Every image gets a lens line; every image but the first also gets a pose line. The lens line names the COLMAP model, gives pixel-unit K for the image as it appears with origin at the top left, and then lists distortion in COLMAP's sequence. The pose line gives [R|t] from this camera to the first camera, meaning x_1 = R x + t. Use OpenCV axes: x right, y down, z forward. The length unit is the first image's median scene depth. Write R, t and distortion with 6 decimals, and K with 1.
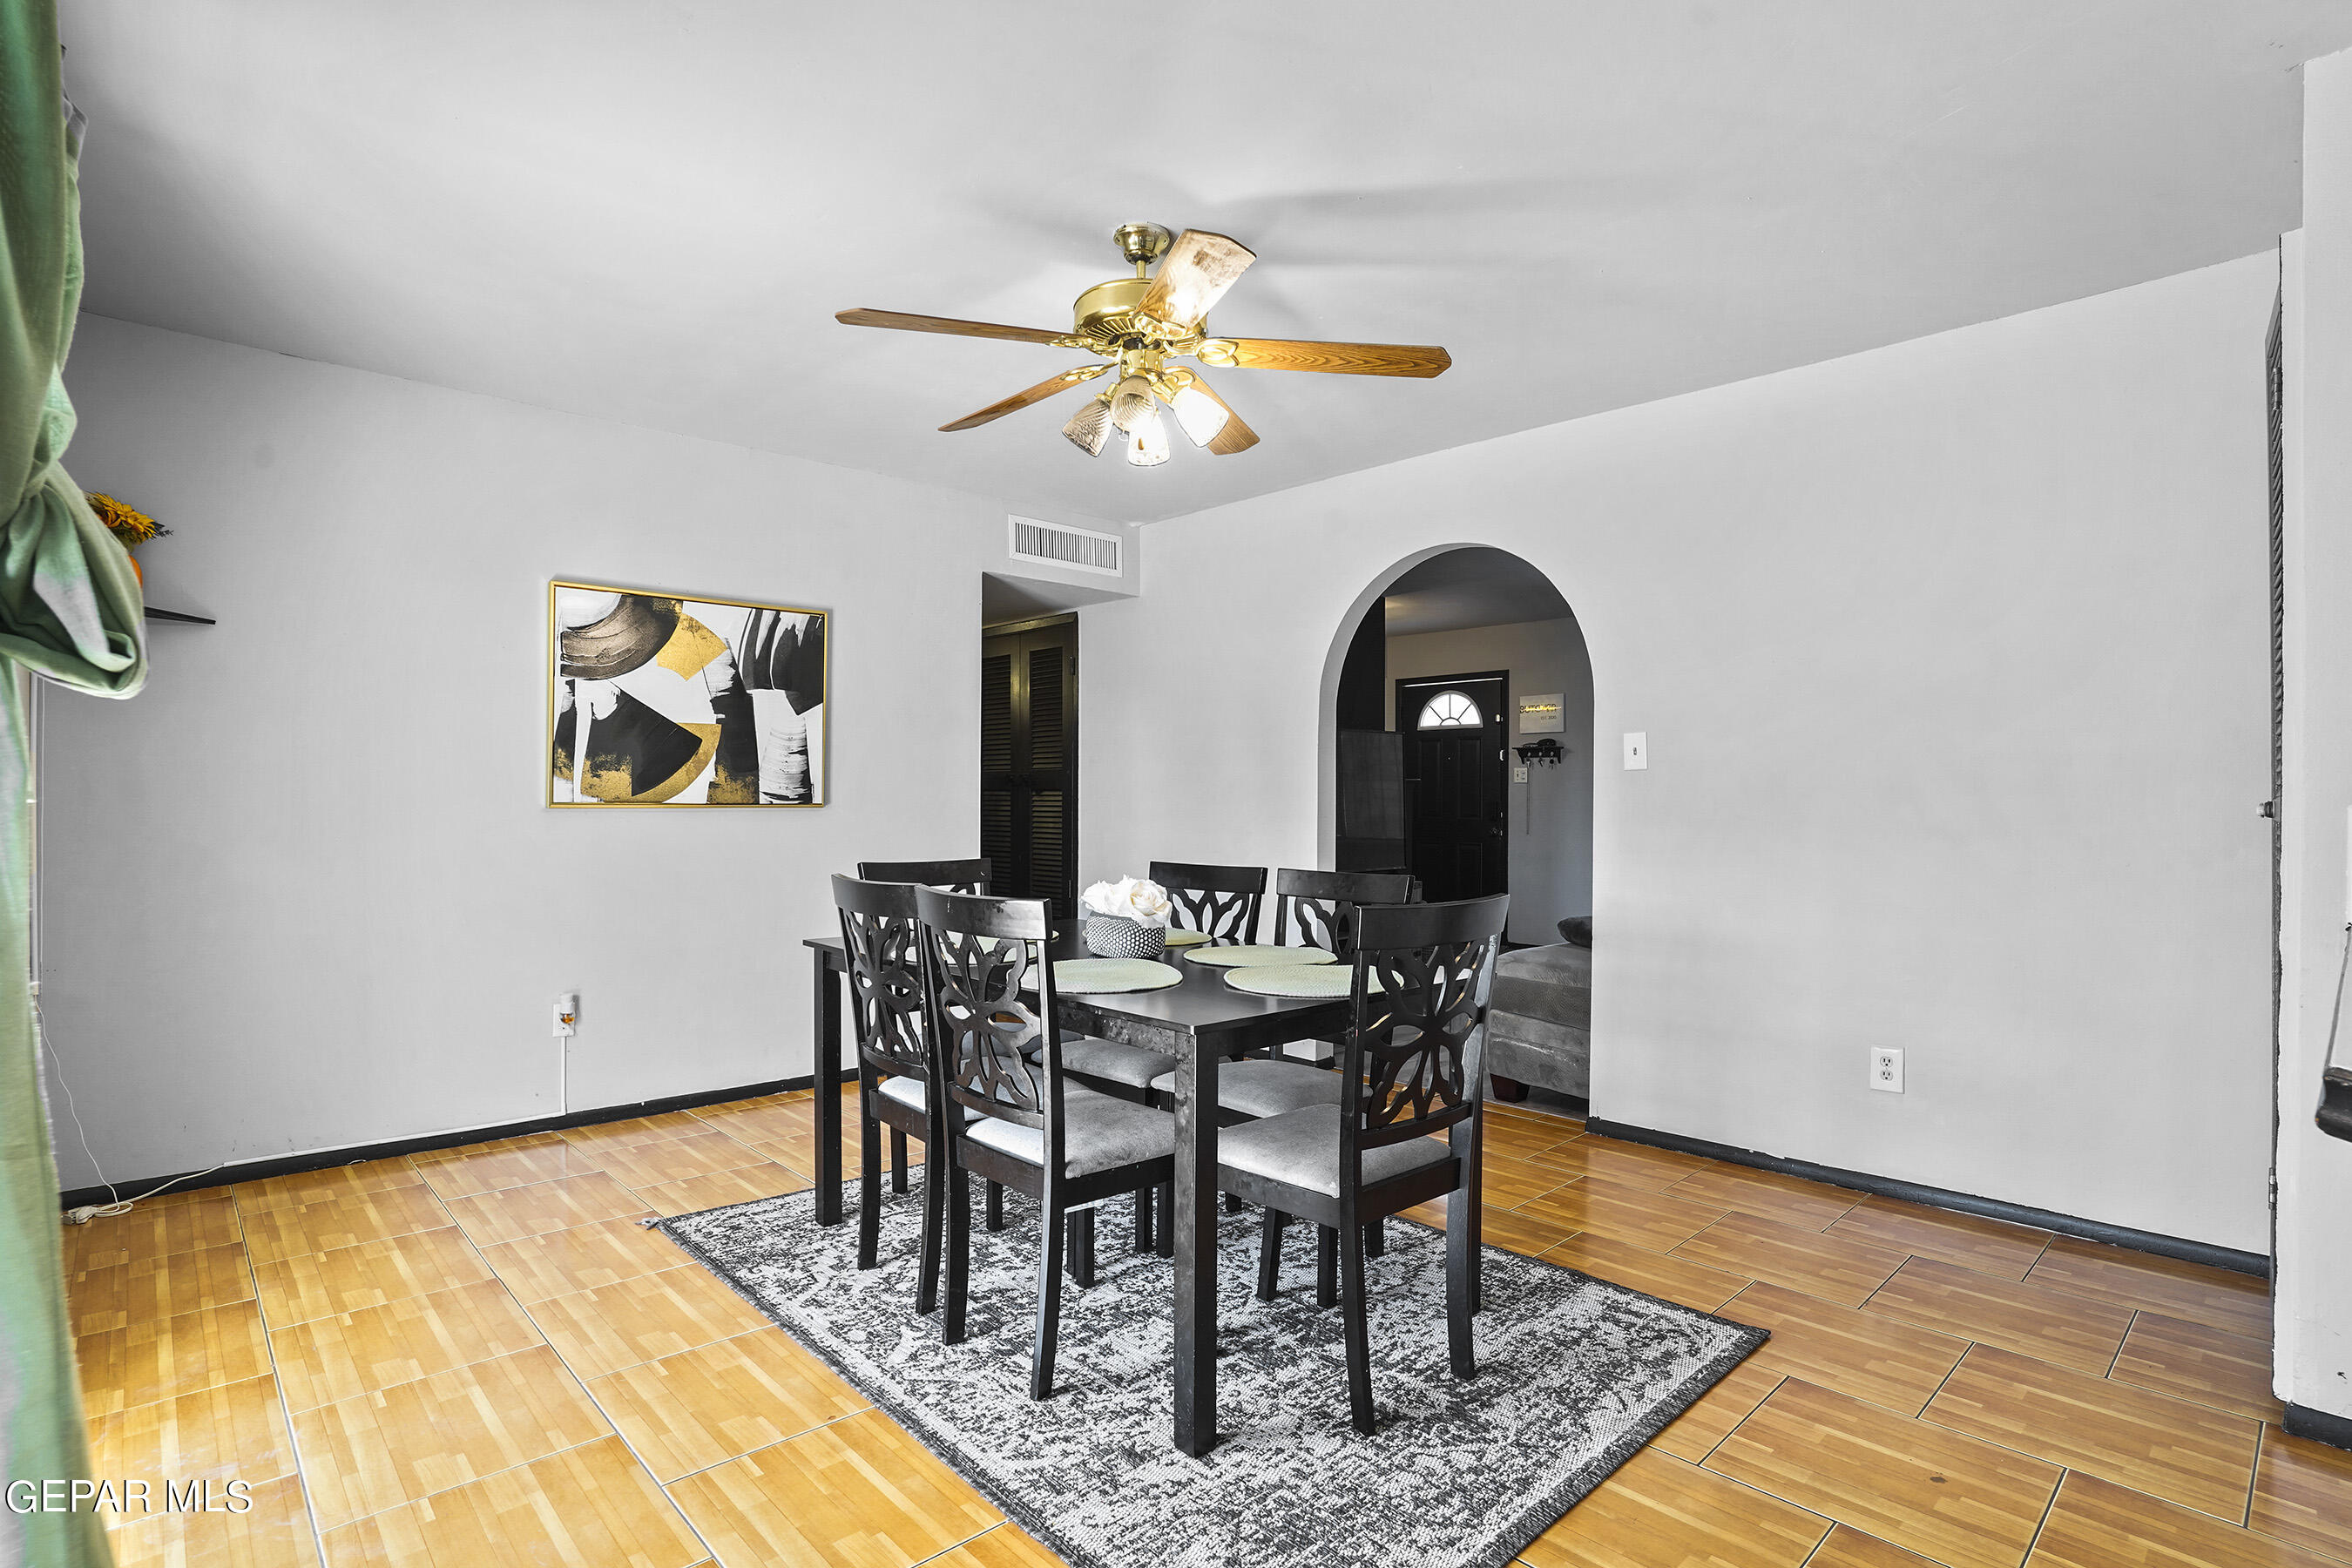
lens RADIAL K [[1147.5, 0, 1173.4], [0, 1147.5, 792.8], [0, 0, 1]] dist [-0.007690, 0.001504]
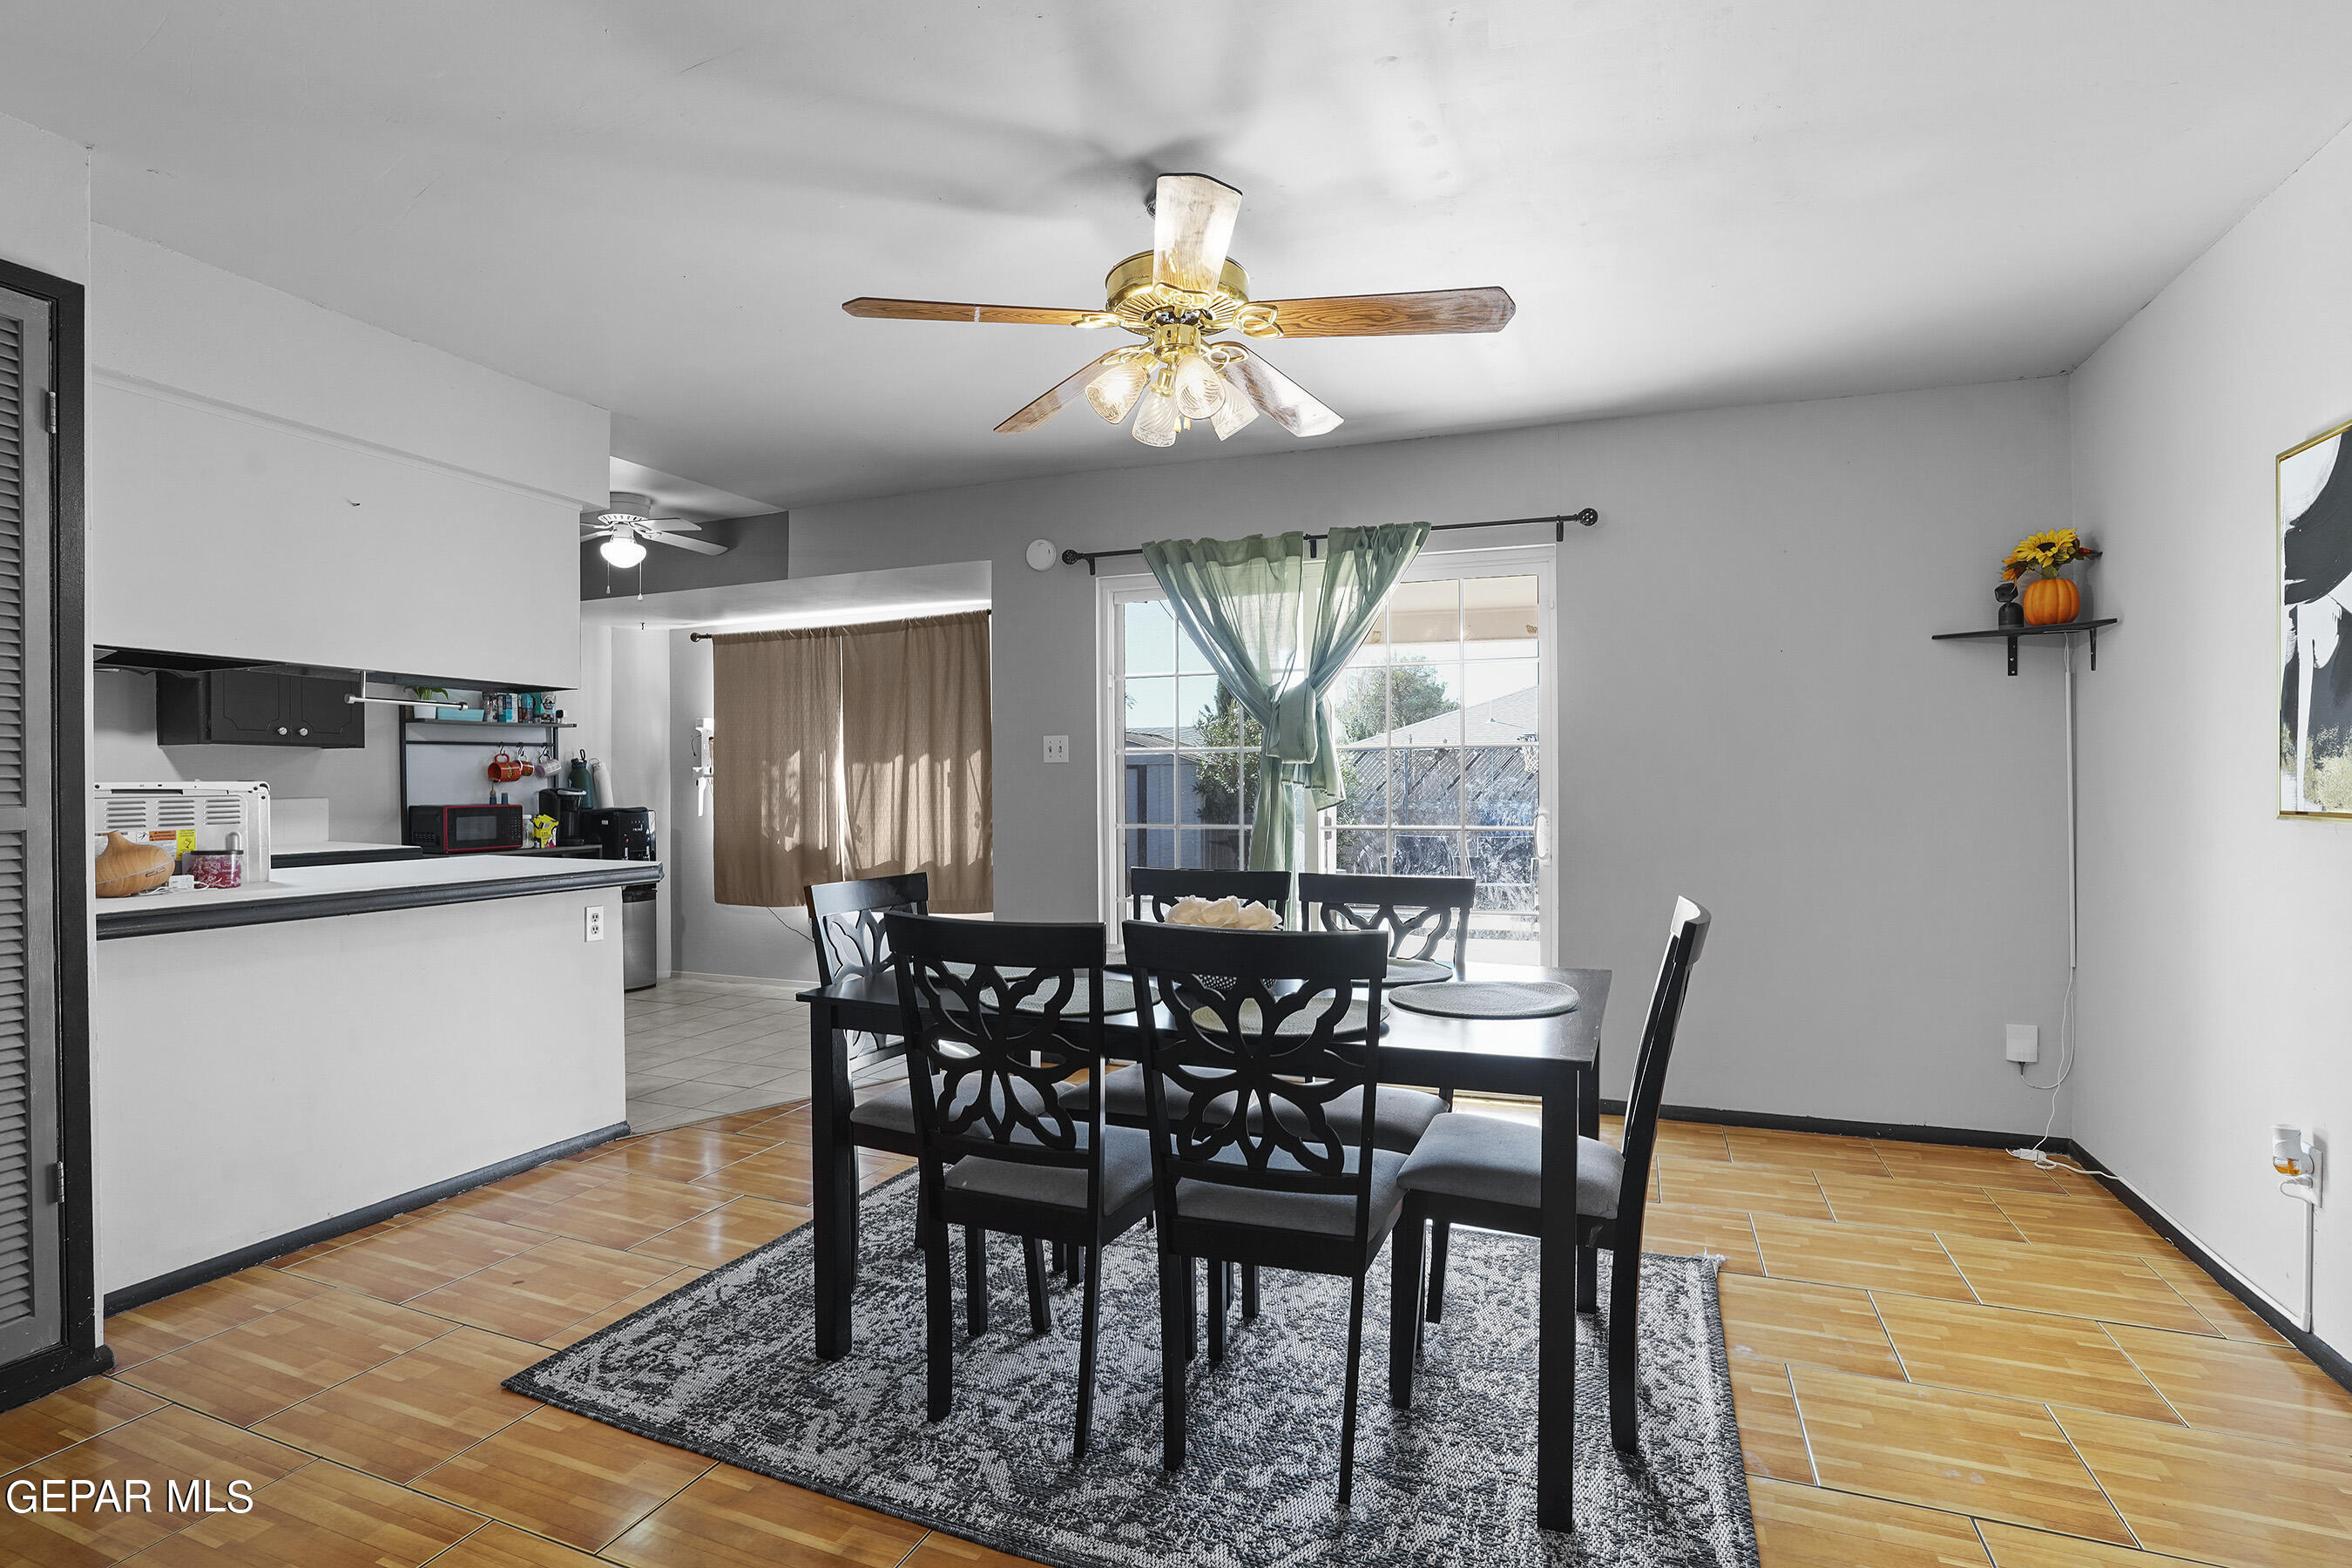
lens RADIAL K [[1147.5, 0, 1169.4], [0, 1147.5, 790.2], [0, 0, 1]] dist [-0.007690, 0.001504]
pose [[-0.902404, 0.004164, -0.430871, 0.405730], [0.005109, 0.999986, -0.001037, -0.007853], [0.430861, -0.003138, -0.902413, 1.958854]]
